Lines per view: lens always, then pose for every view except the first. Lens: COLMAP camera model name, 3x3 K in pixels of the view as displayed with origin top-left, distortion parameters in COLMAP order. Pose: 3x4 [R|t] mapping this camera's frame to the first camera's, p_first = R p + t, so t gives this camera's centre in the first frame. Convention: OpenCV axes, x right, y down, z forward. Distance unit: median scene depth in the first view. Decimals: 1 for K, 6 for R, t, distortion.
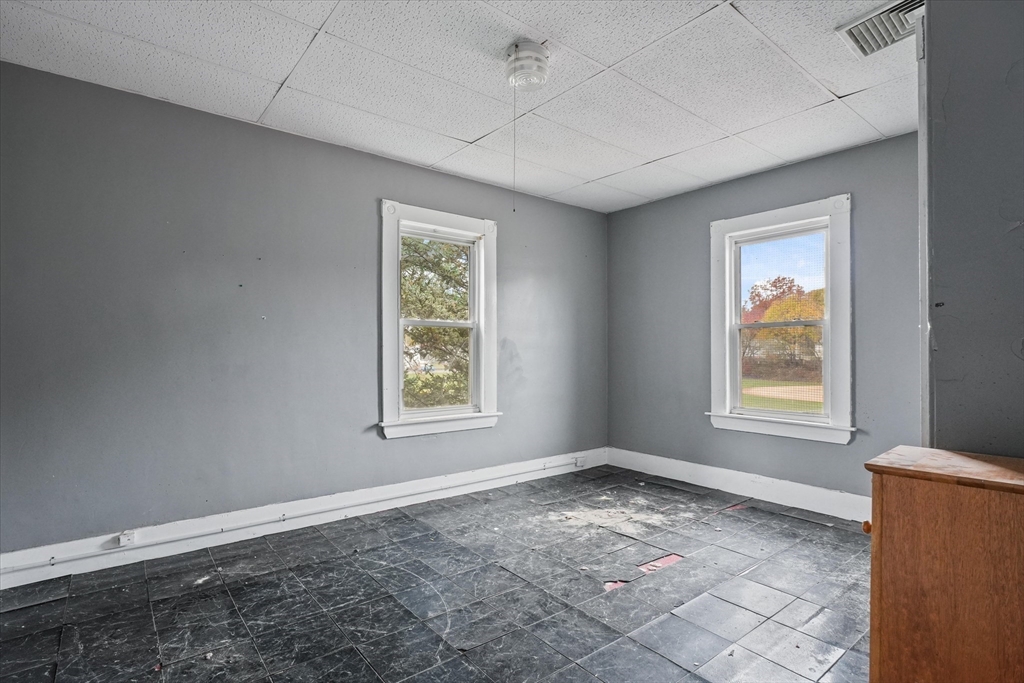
lens RADIAL K [[488.4, 0, 509.7], [0, 488.4, 348.5], [0, 0, 1]] dist [-0.004307, 0.000015]
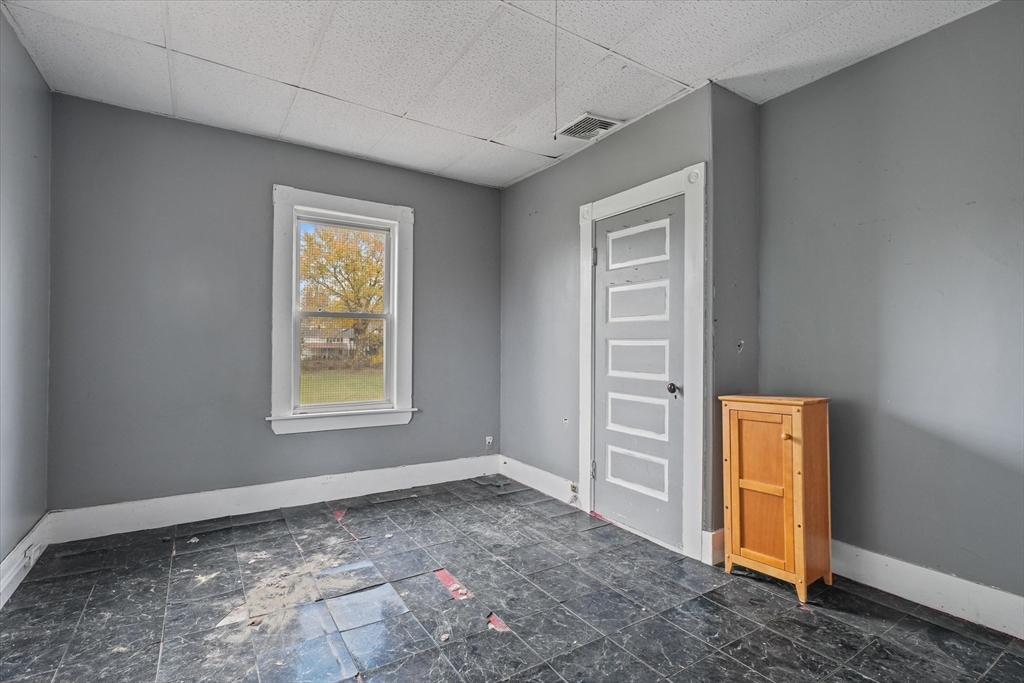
lens RADIAL K [[488.4, 0, 511.5], [0, 488.4, 338.4], [0, 0, 1]] dist [-0.004307, 0.000015]
pose [[0.107988, 0.016674, 0.994012, -0.421307], [-0.010769, 0.999820, -0.015601, 0.010300], [-0.994094, -0.009020, 0.108148, 0.611935]]
